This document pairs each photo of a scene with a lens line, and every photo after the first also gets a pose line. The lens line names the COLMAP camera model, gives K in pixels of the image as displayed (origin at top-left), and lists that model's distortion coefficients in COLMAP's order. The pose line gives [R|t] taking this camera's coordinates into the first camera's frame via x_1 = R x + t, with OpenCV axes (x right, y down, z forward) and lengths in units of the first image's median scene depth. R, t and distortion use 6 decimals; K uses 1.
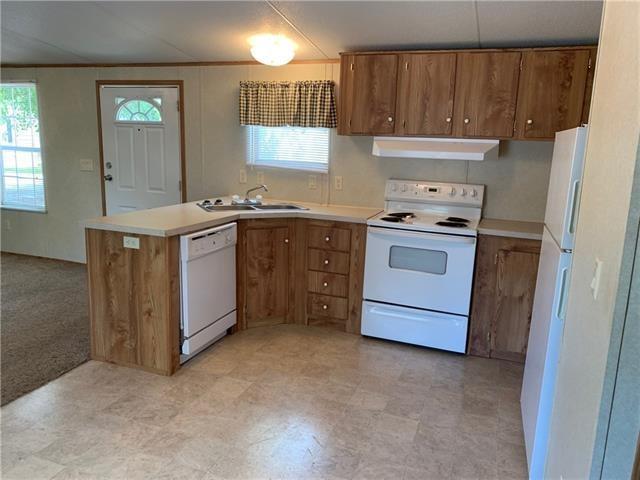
lens RADIAL K [[489.7, 0, 318.3], [0, 489.7, 228.4], [0, 0, 1]] dist [0.058937, -0.095060]
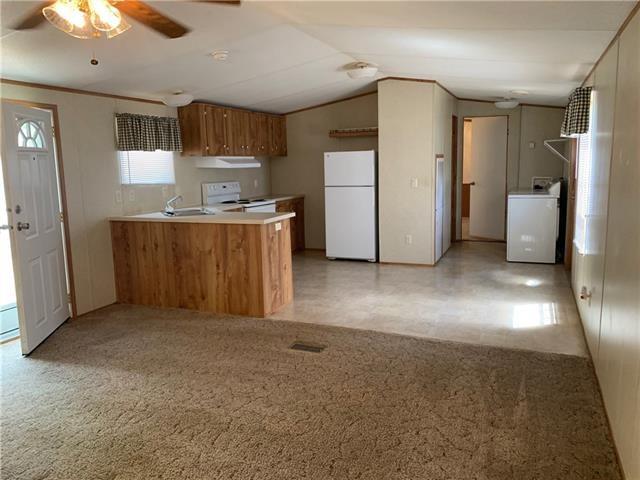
lens RADIAL K [[495.2, 0, 317.8], [0, 495.2, 235.4], [0, 0, 1]] dist [0.072800, -0.123797]
pose [[0.049819, -0.183837, 0.981693, -1.750451], [0.203010, 0.964259, 0.170270, -0.170699], [-0.977908, 0.190811, 0.085359, 0.670675]]
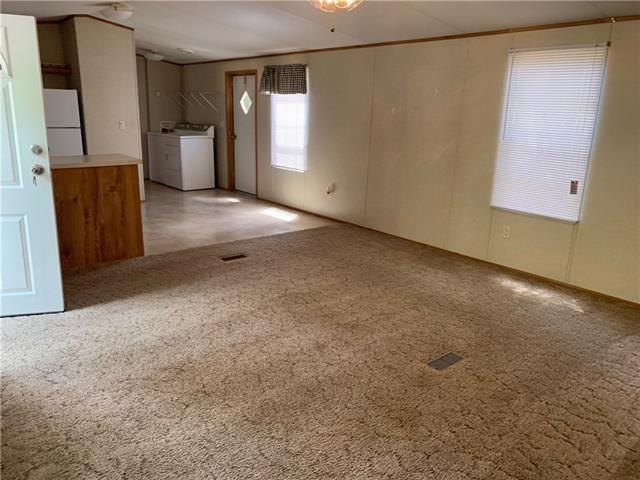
lens RADIAL K [[496.3, 0, 320.0], [0, 496.3, 240.0], [0, 0, 1]] dist [0.082367, -0.113523]
pose [[-0.864022, -0.184748, 0.468330, -1.556392], [0.032811, 0.907595, 0.418564, -0.375460], [-0.502383, 0.377015, -0.778120, 1.830374]]
